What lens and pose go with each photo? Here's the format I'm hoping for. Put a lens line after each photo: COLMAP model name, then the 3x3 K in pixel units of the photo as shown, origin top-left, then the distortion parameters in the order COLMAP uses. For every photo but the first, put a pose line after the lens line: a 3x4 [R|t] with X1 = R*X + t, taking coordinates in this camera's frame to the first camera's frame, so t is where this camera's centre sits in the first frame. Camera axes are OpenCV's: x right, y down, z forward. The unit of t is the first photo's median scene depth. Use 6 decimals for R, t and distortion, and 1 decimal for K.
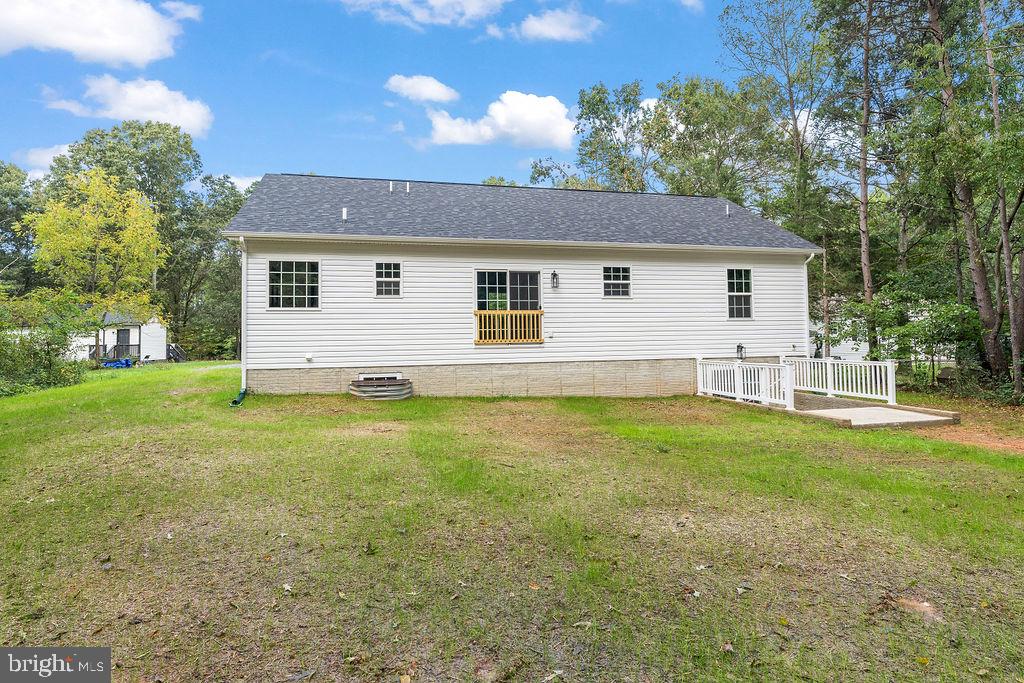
lens RADIAL K [[482.9, 0, 512.0], [0, 482.9, 341.5], [0, 0, 1]] dist [-0.000315, -0.000082]
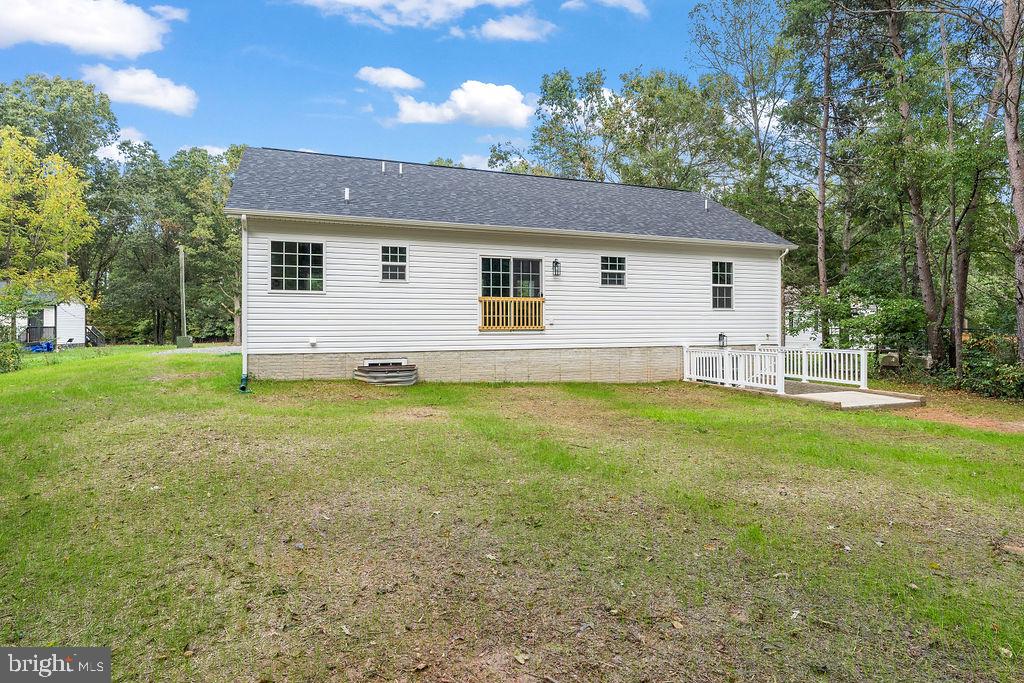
lens RADIAL K [[486.9, 0, 512.0], [0, 486.9, 341.5], [0, 0, 1]] dist [0.000219, -0.000332]
pose [[0.993821, 0.008091, 0.110700, -0.112259], [-0.011143, 0.999574, 0.026986, 0.000577], [-0.110435, -0.028053, 0.993487, -0.012705]]
